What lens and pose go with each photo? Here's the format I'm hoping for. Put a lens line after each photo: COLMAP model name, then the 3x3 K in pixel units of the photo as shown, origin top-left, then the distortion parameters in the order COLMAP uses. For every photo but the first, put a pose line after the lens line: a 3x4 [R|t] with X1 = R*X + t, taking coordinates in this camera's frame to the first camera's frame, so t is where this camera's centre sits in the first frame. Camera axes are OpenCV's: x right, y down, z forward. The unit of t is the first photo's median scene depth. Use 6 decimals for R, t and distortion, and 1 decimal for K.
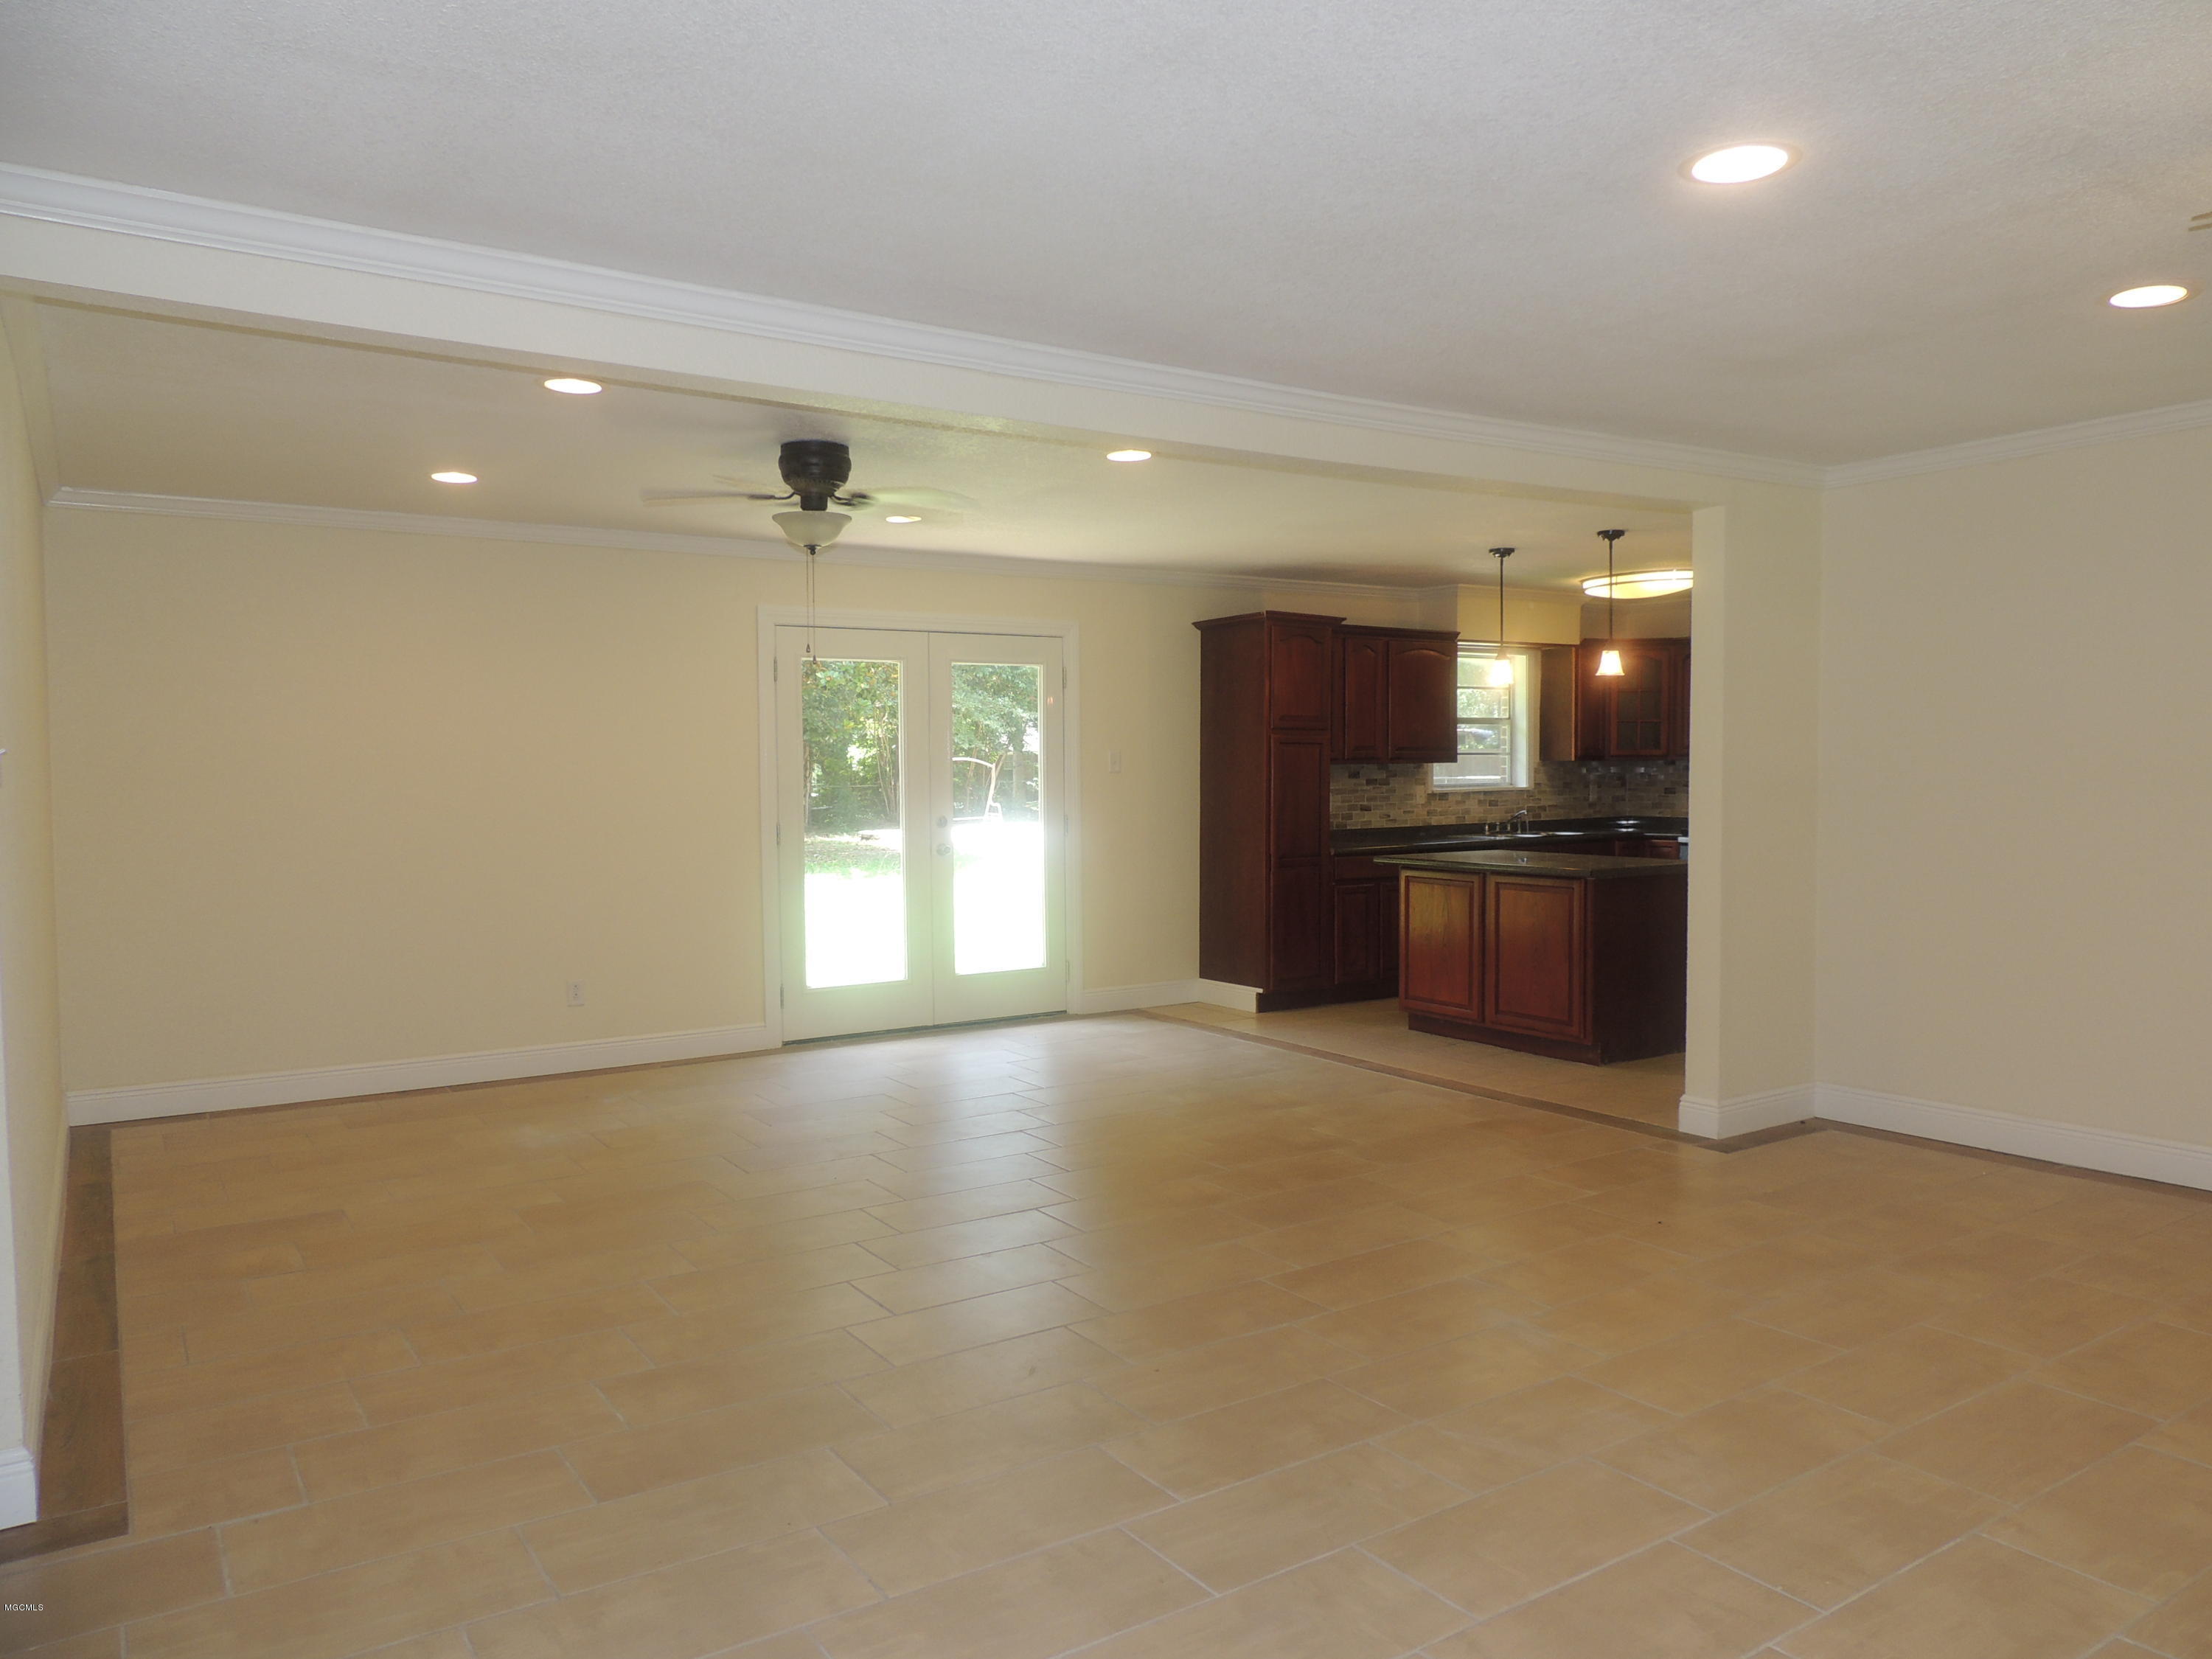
lens RADIAL K [[1565.1, 0, 1124.7], [0, 1565.1, 831.9], [0, 0, 1]] dist [-0.019655, 0.000623]
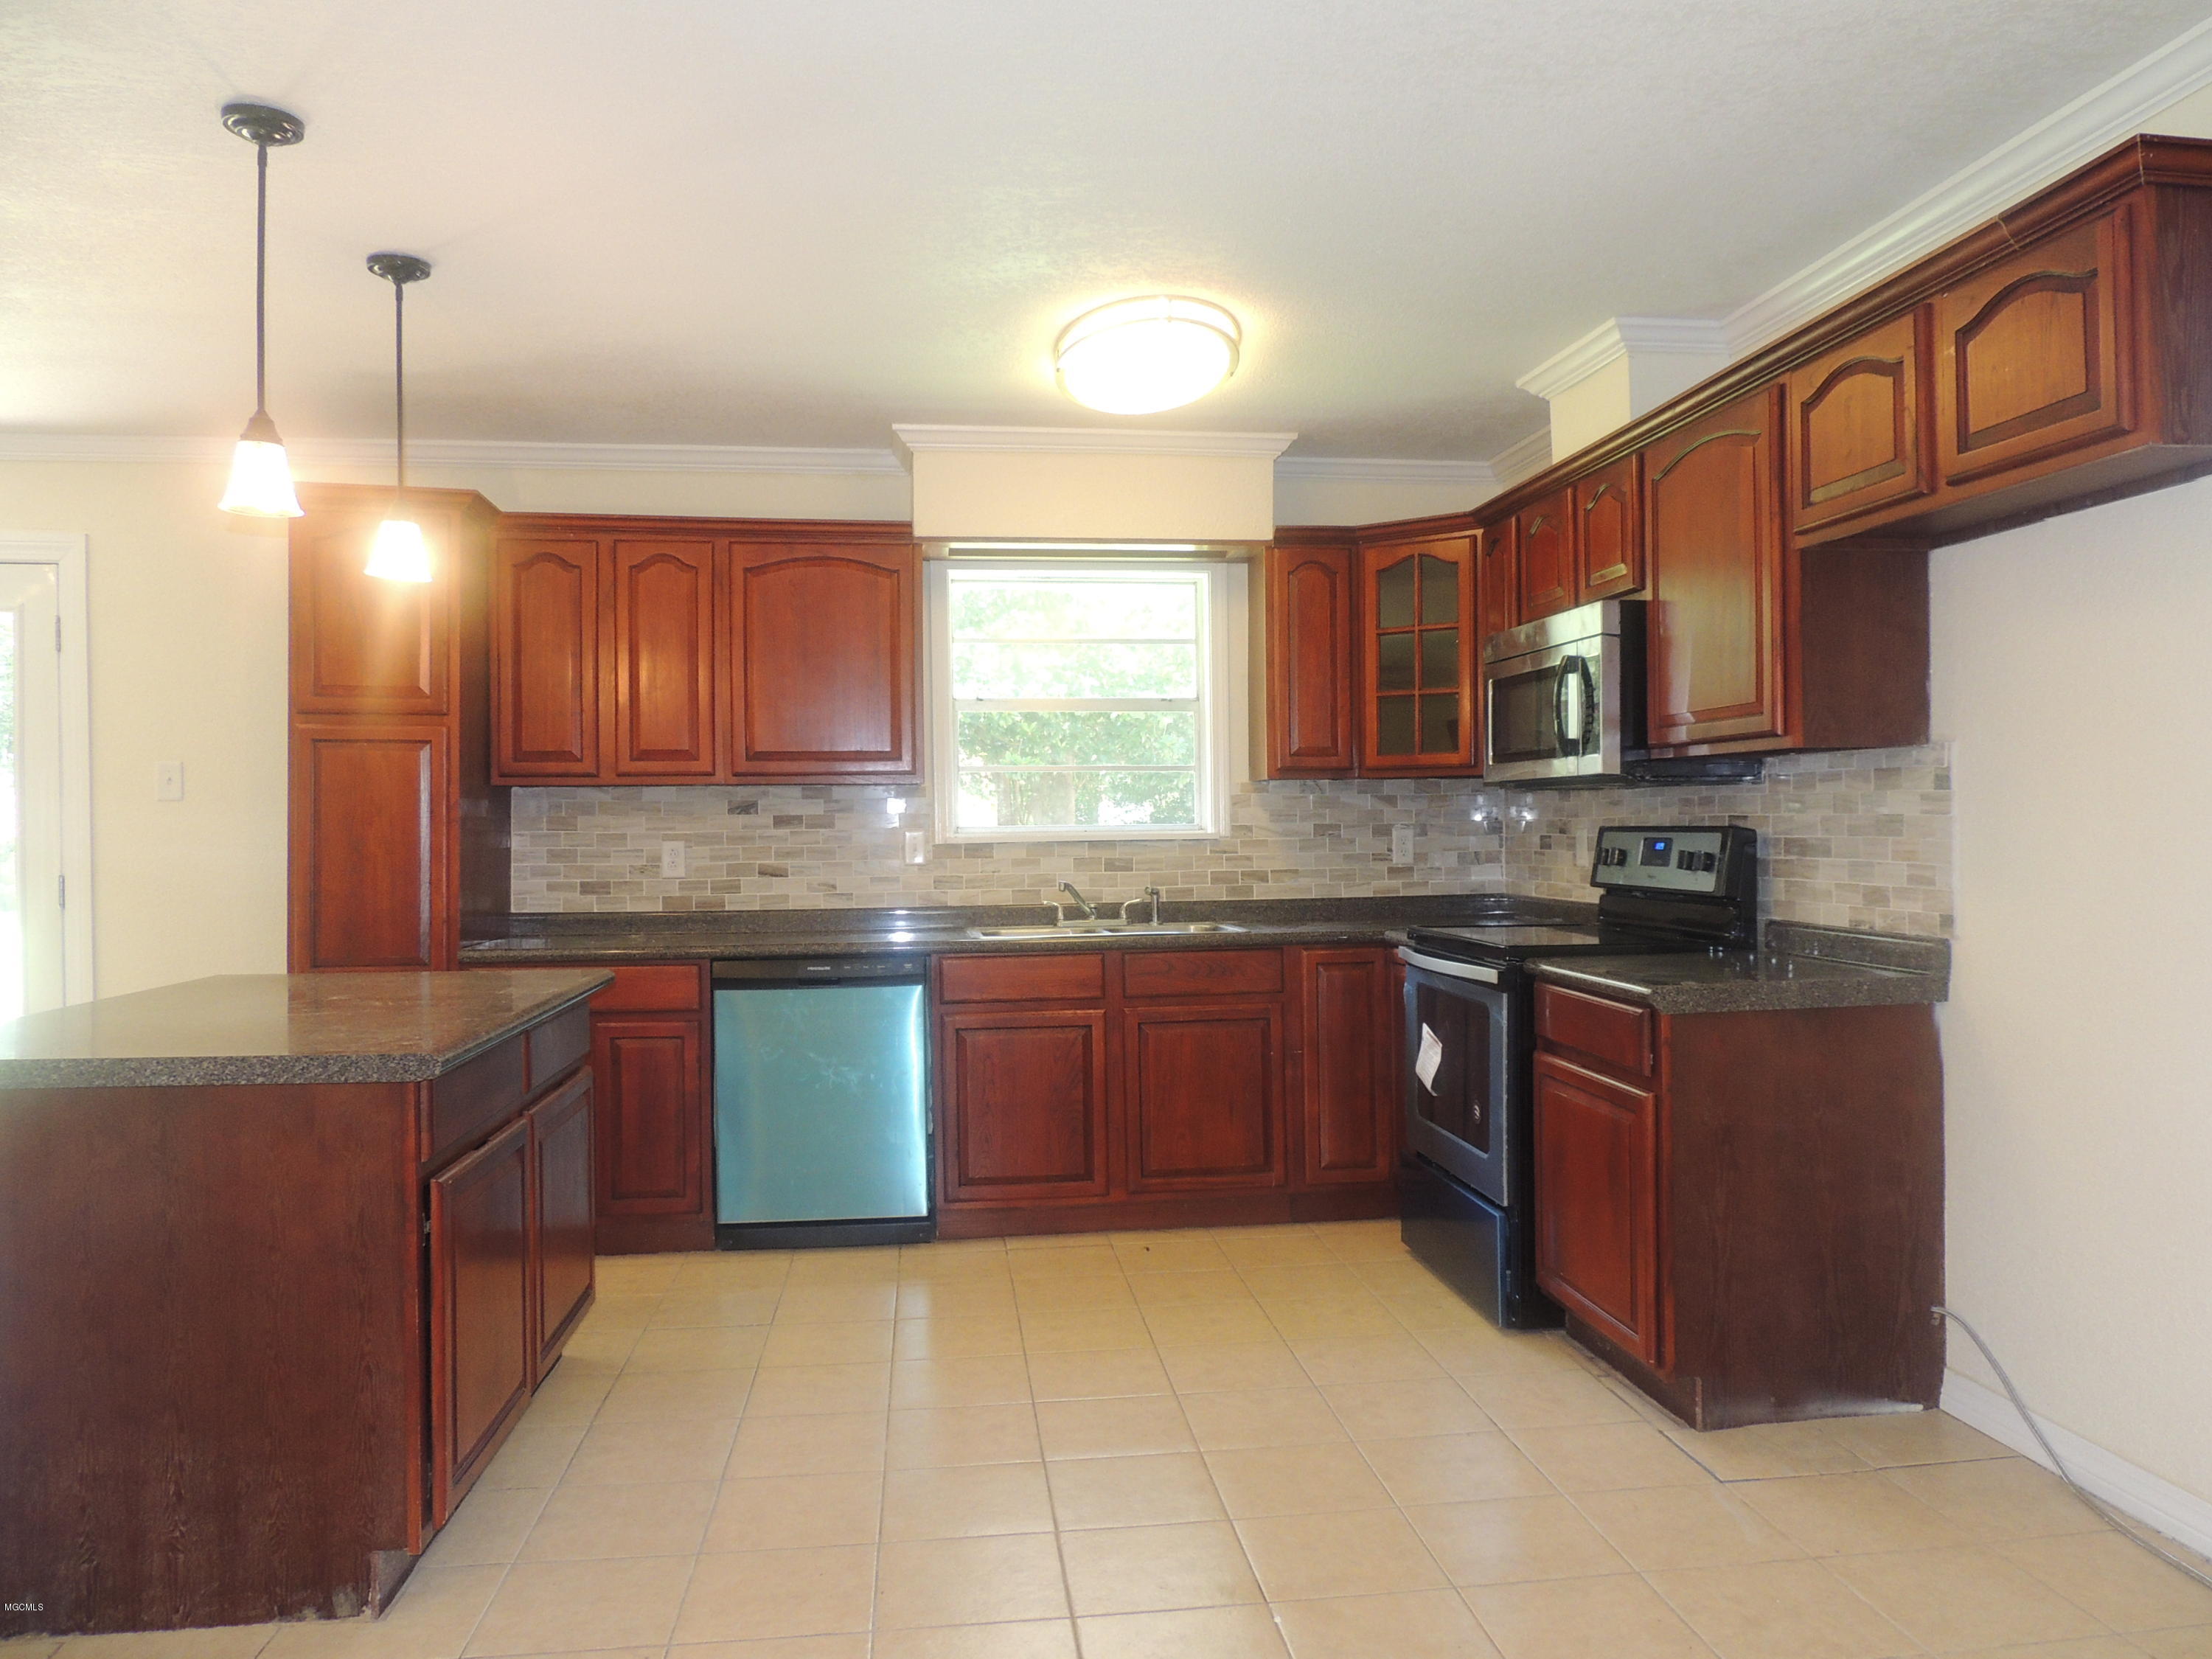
lens RADIAL K [[1565.1, 0, 1109.5], [0, 1565.1, 813.5], [0, 0, 1]] dist [-0.019655, 0.000623]
pose [[0.900718, -0.002130, -0.434400, 0.472291], [-0.017192, 0.999030, -0.040546, -0.014903], [0.434065, 0.043989, 0.899807, 0.564497]]
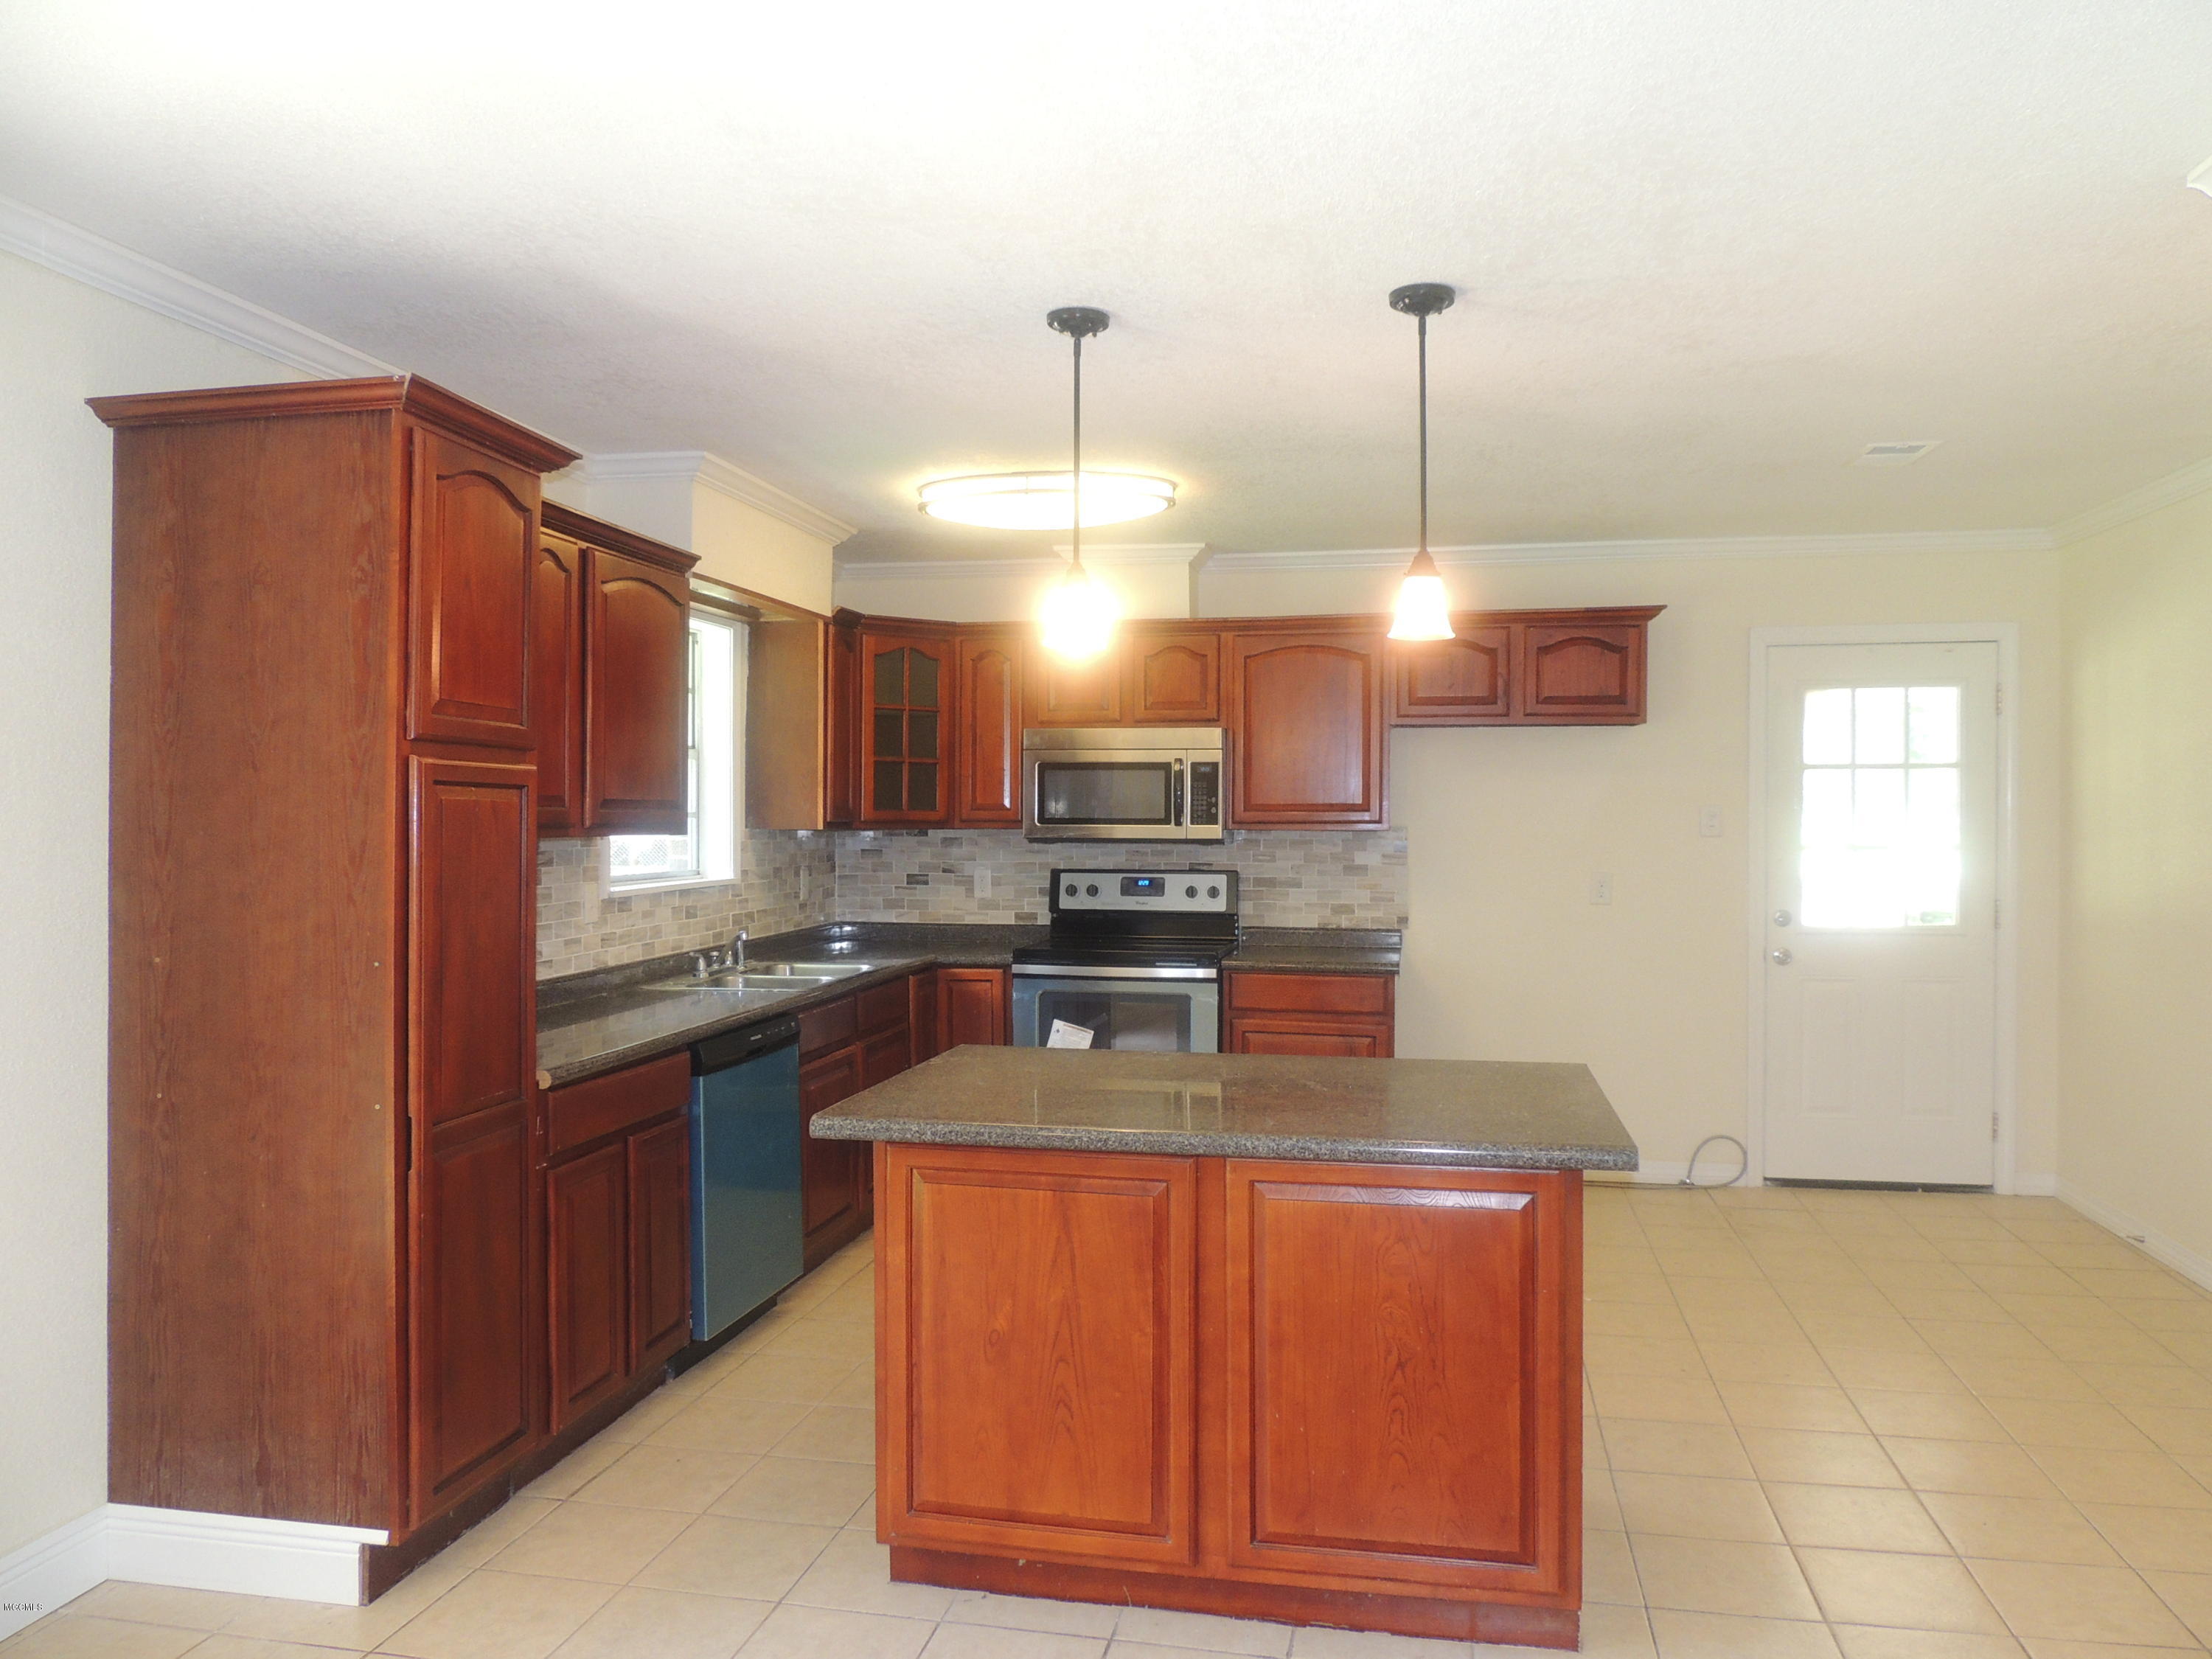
lens RADIAL K [[1565.1, 0, 1100.3], [0, 1565.1, 830.6], [0, 0, 1]] dist [-0.019655, 0.000623]
pose [[0.702745, 0.005648, 0.711420, -0.033201], [0.019791, 0.999426, -0.027484, -0.029388], [-0.711167, 0.033394, 0.702230, 0.571306]]
